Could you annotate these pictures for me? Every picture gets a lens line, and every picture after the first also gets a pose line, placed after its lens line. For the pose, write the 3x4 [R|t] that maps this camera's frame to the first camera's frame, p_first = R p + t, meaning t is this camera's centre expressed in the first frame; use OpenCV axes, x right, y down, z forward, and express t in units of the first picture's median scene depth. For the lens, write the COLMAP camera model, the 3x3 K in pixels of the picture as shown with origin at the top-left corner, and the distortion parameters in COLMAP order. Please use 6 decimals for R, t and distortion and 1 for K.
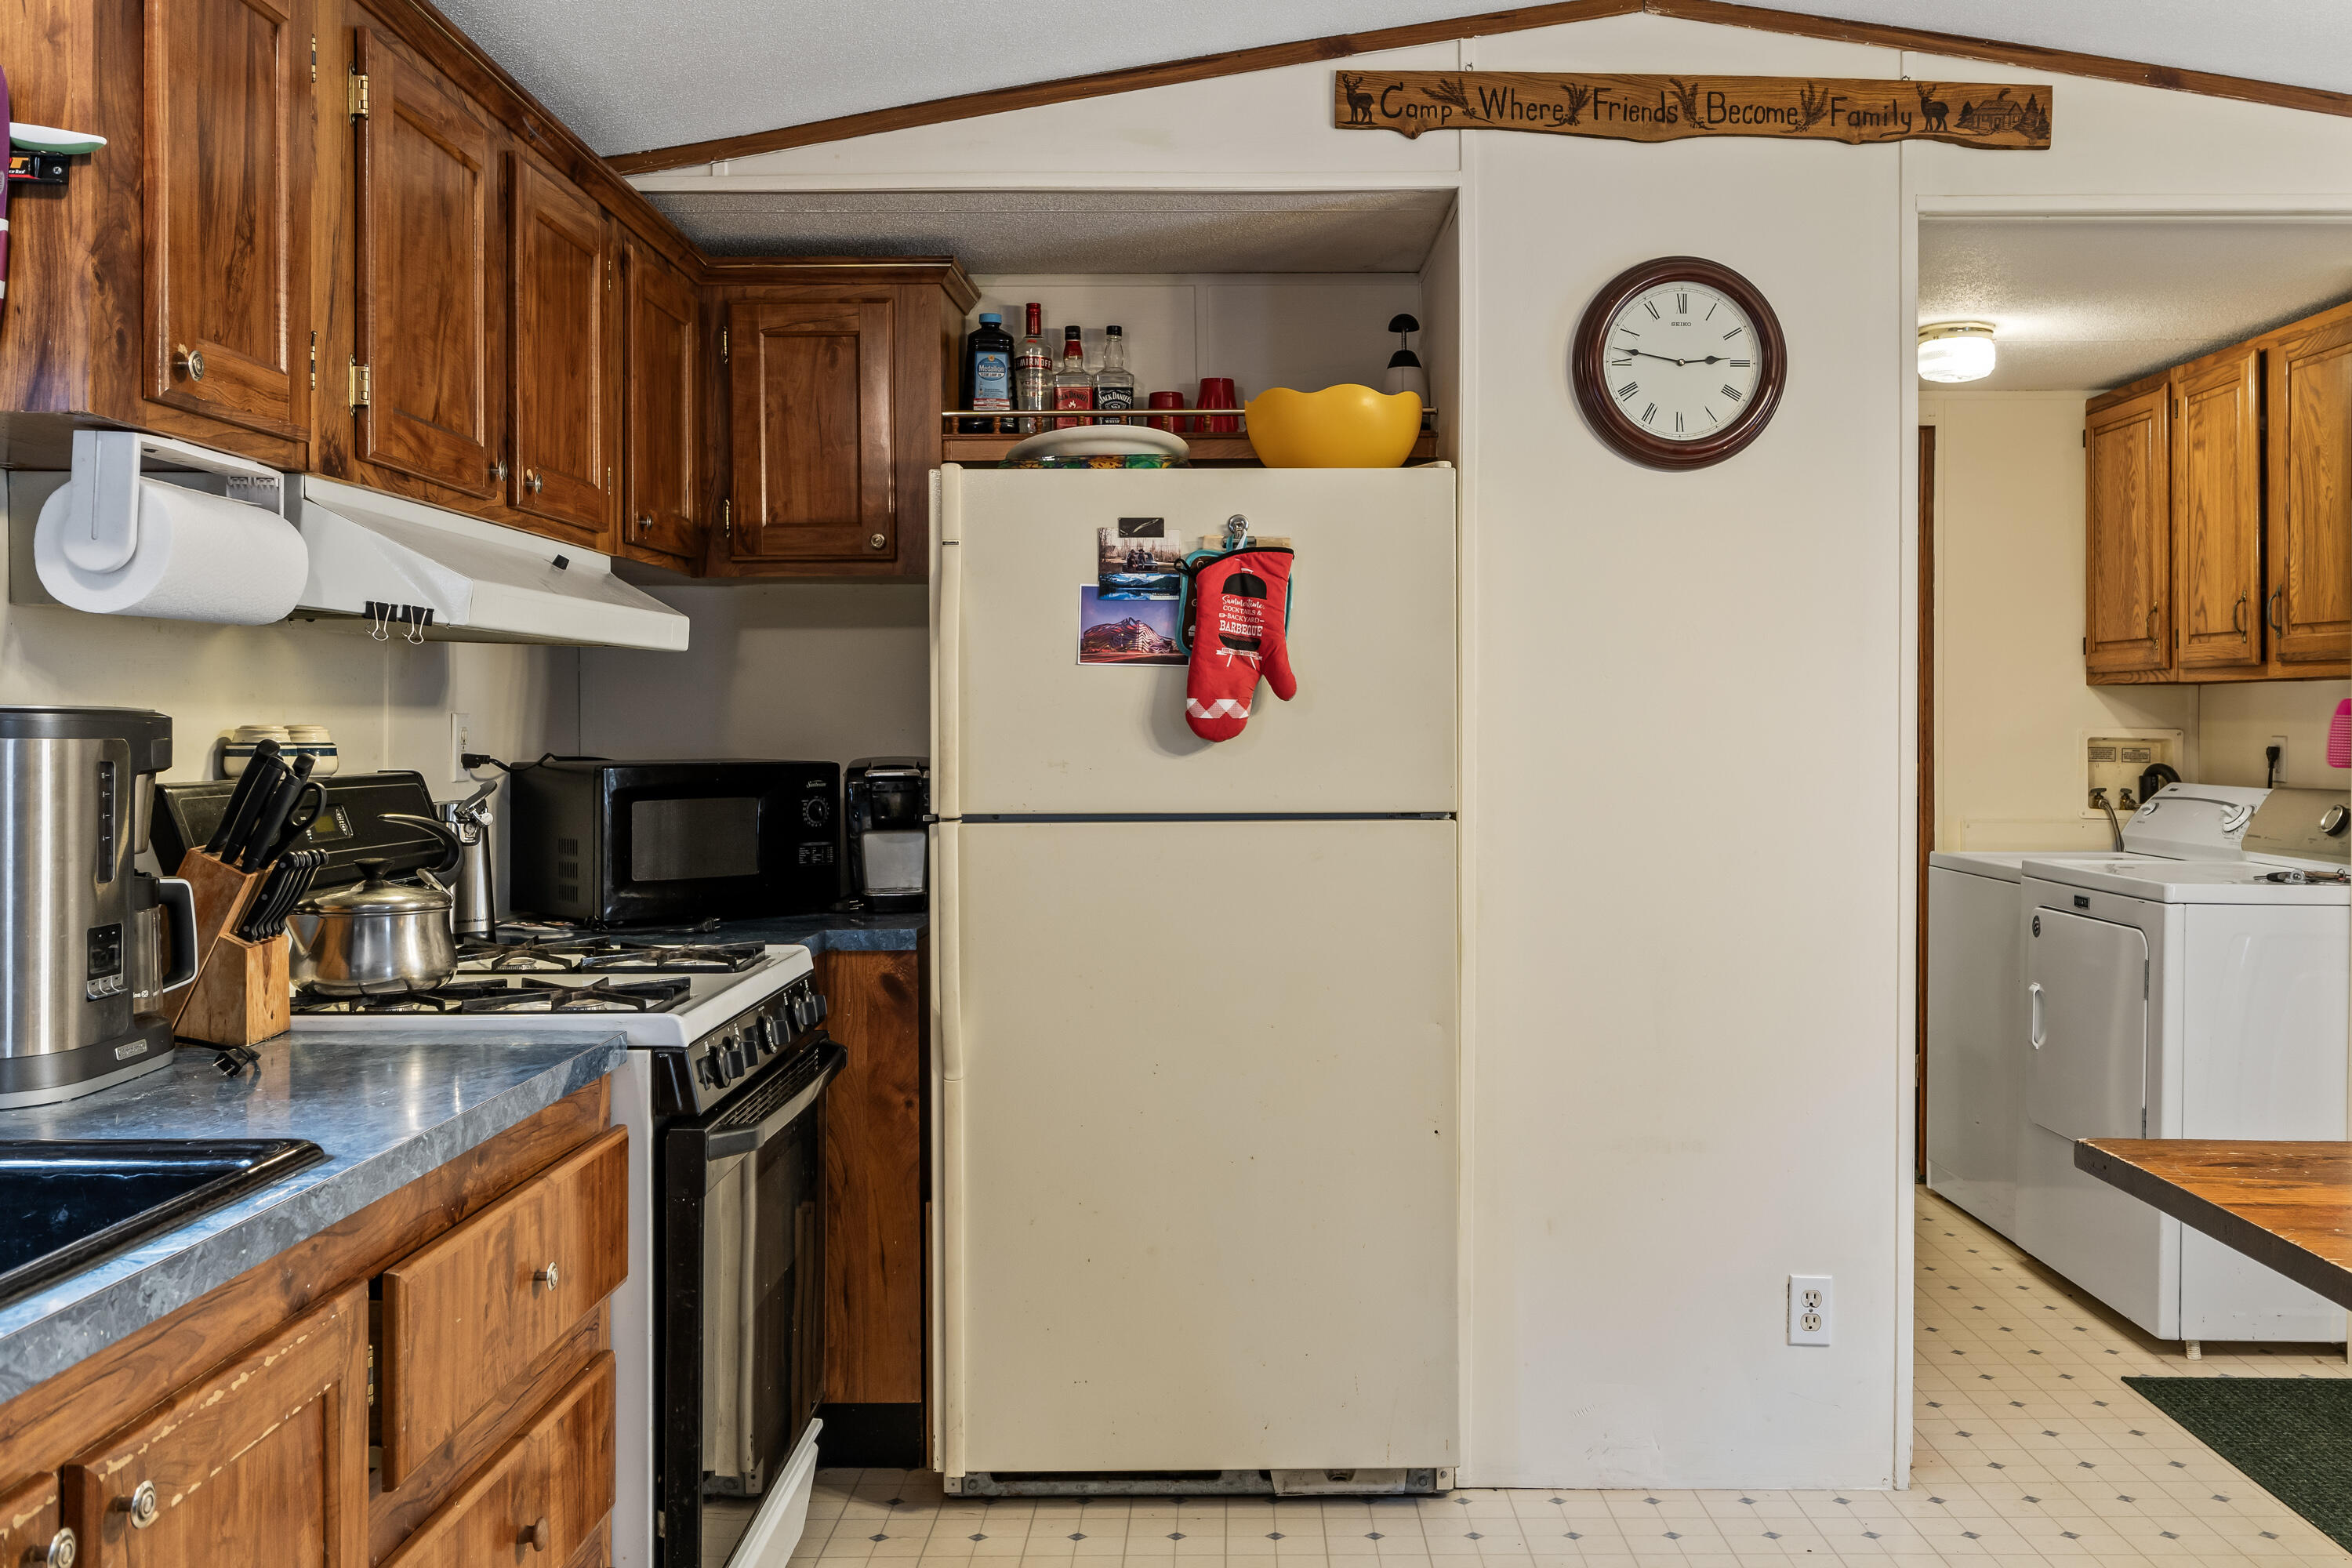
lens RADIAL K [[2036.0, 0, 1218.7], [0, 2036.0, 750.9], [0, 0, 1]] dist [0.003454, 0.001032]
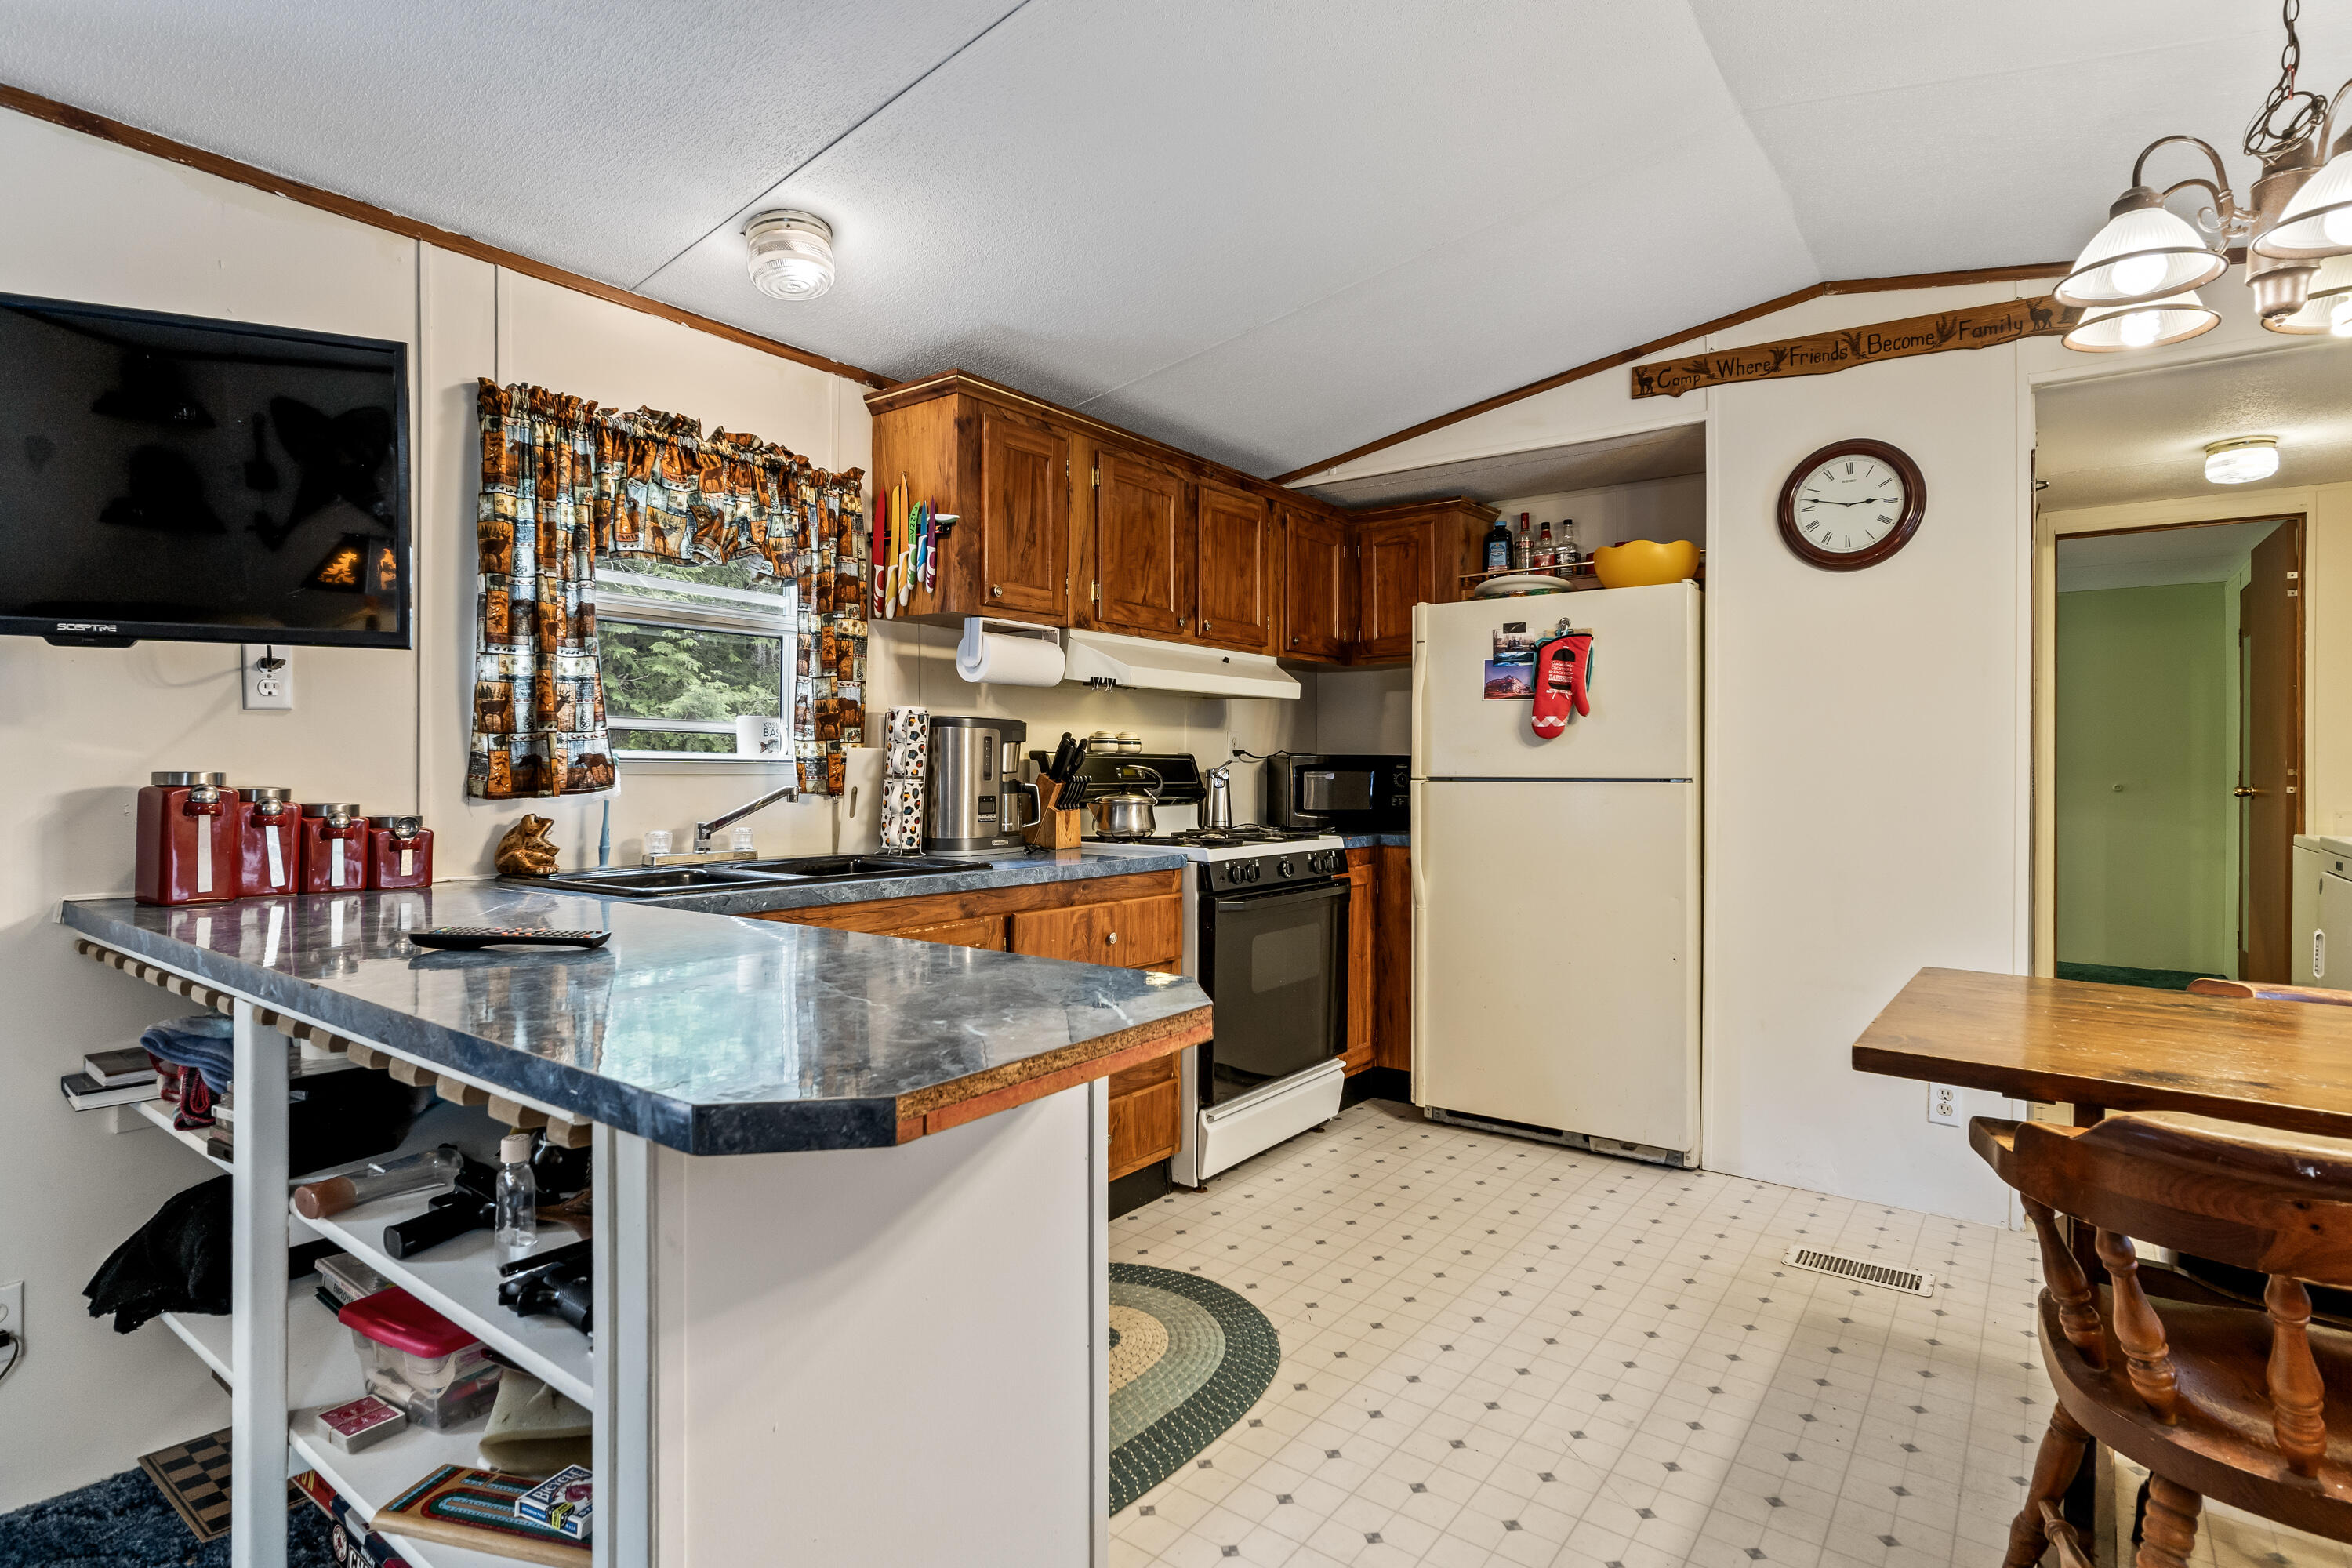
lens RADIAL K [[1182.3, 0, 1176.0], [0, 1182.3, 784.0], [0, 0, 1]] dist [-0.000440, 0.000285]
pose [[0.800987, 0.012829, -0.598545, 0.367419], [-0.012156, 0.999913, 0.005163, 0.034590], [0.598559, 0.003140, 0.801073, -0.079714]]
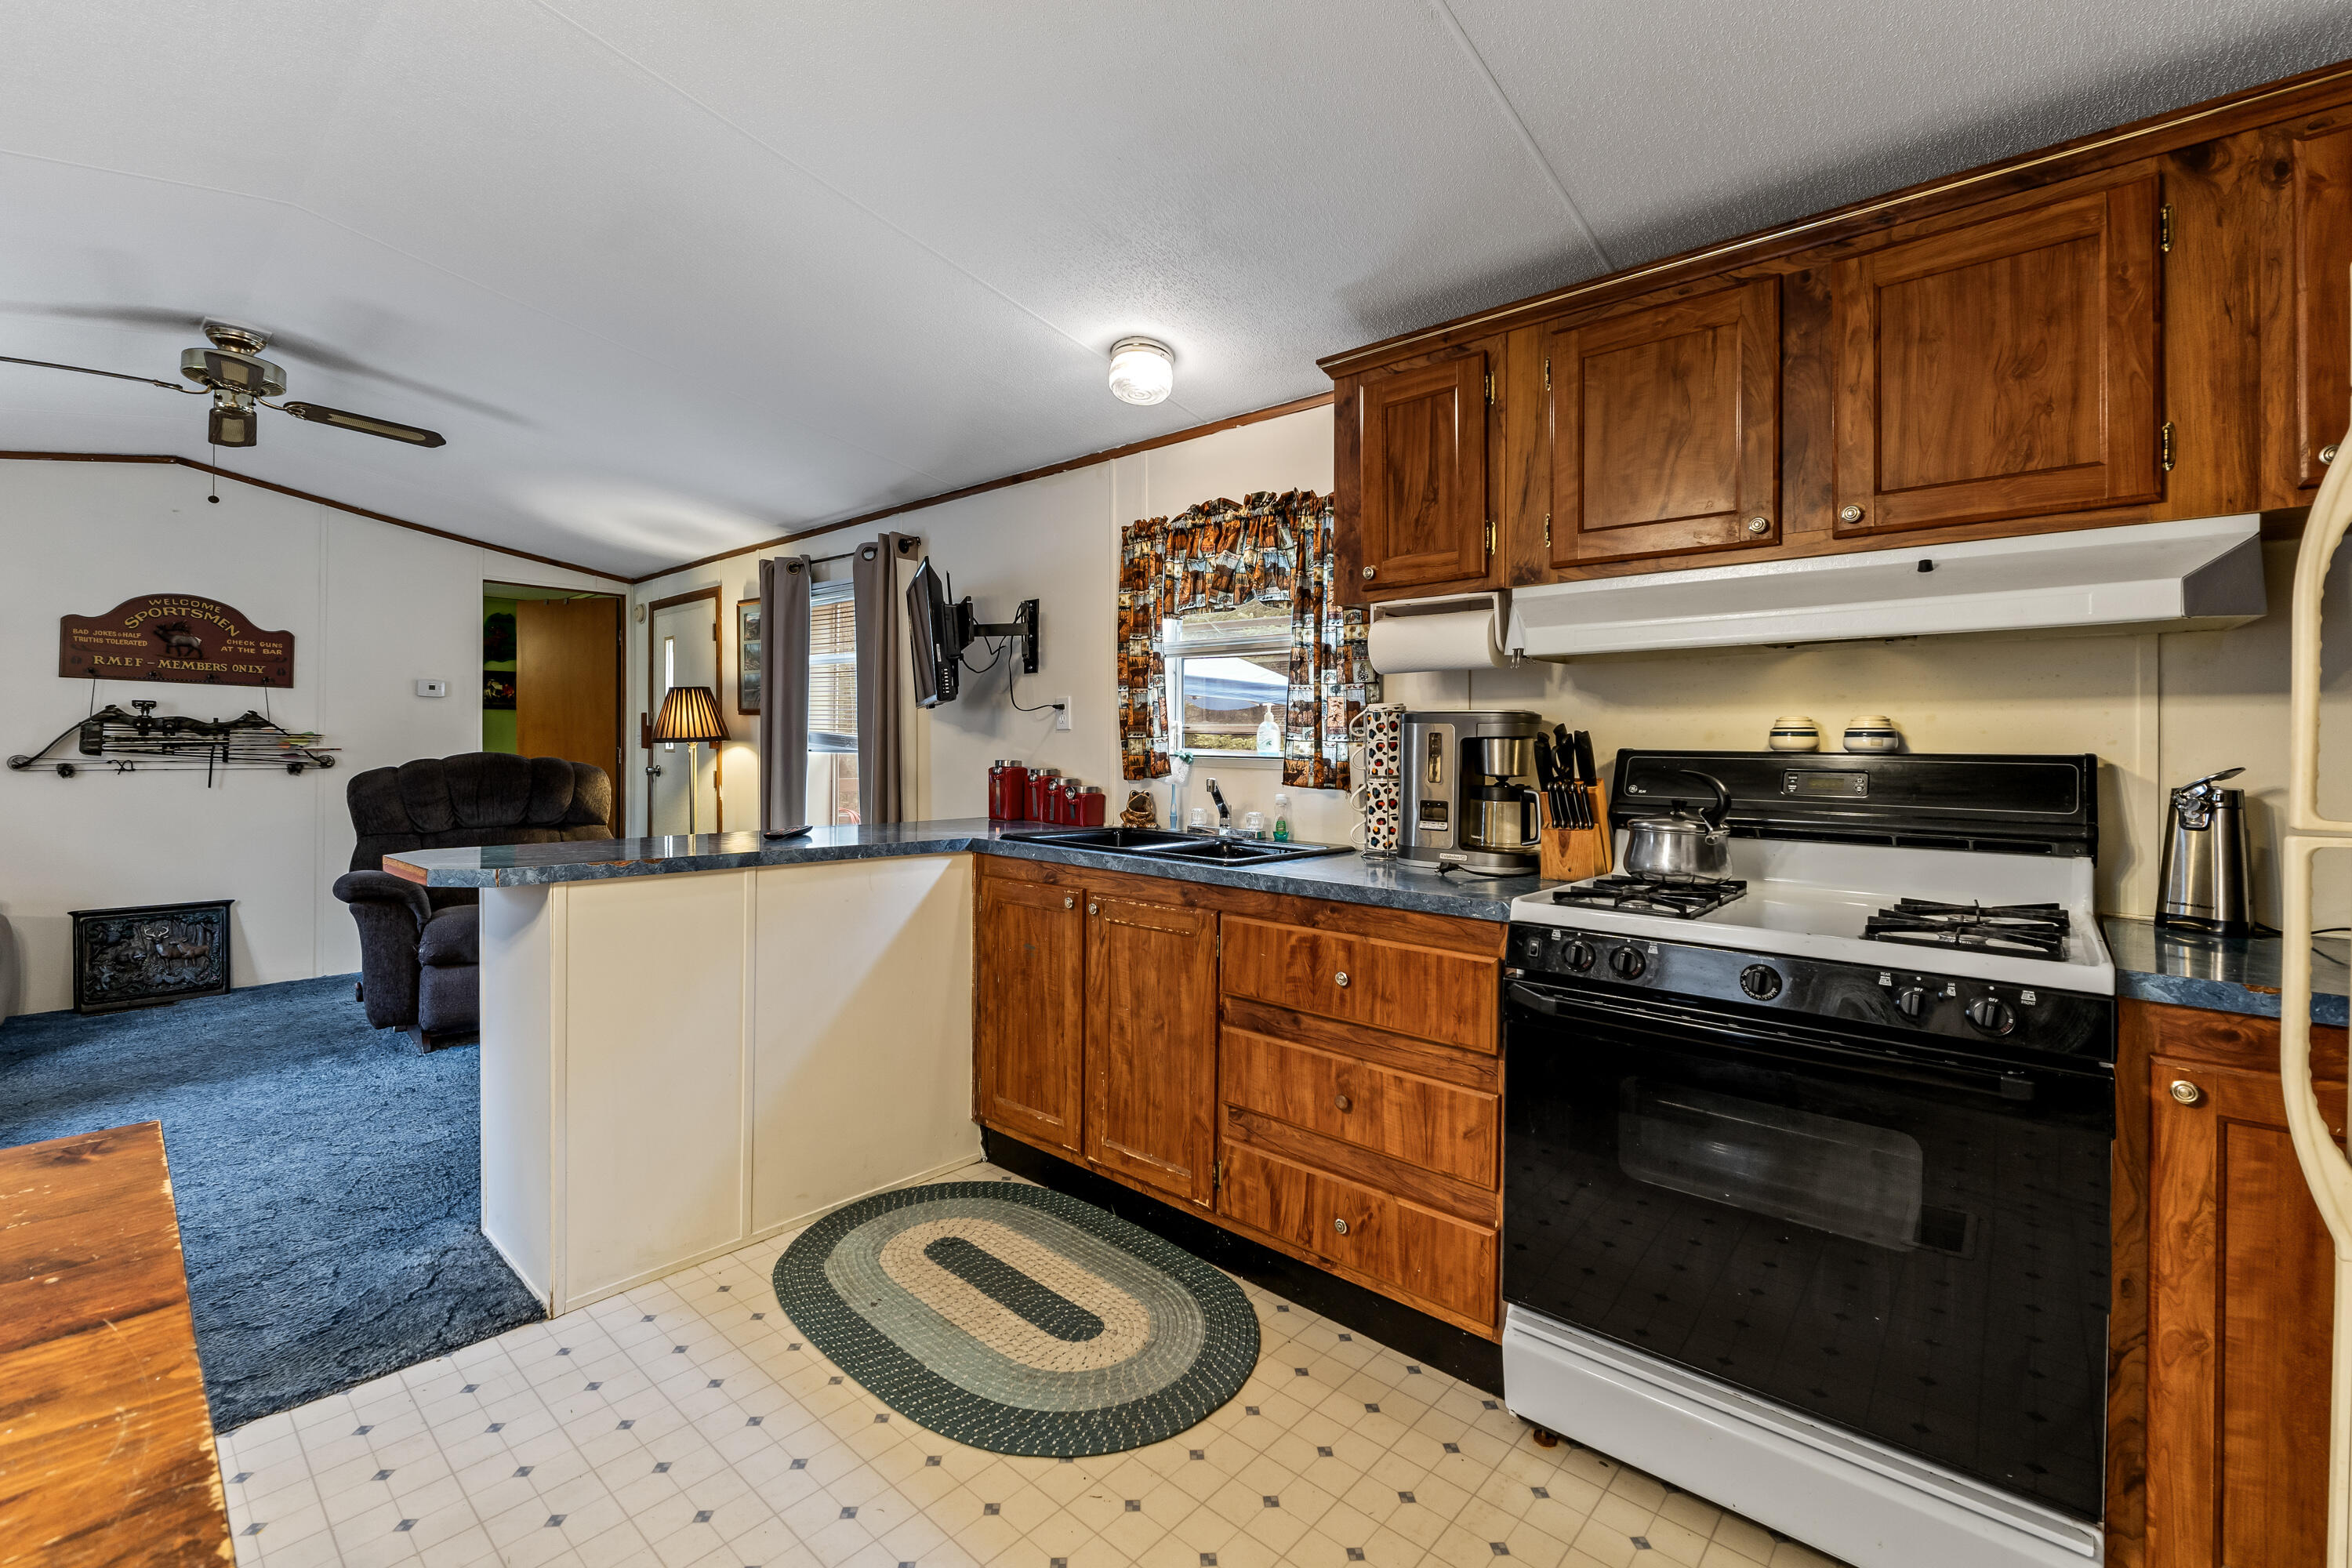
lens RADIAL K [[1006.8, 0, 1172.7], [0, 1006.8, 757.2], [0, 0, 1]] dist [0.000372, -0.000050]
pose [[-0.663038, -0.000500, -0.748586, 0.328352], [-0.021050, 0.999617, 0.017977, 0.011655], [0.748290, 0.027677, -0.662794, 0.917011]]
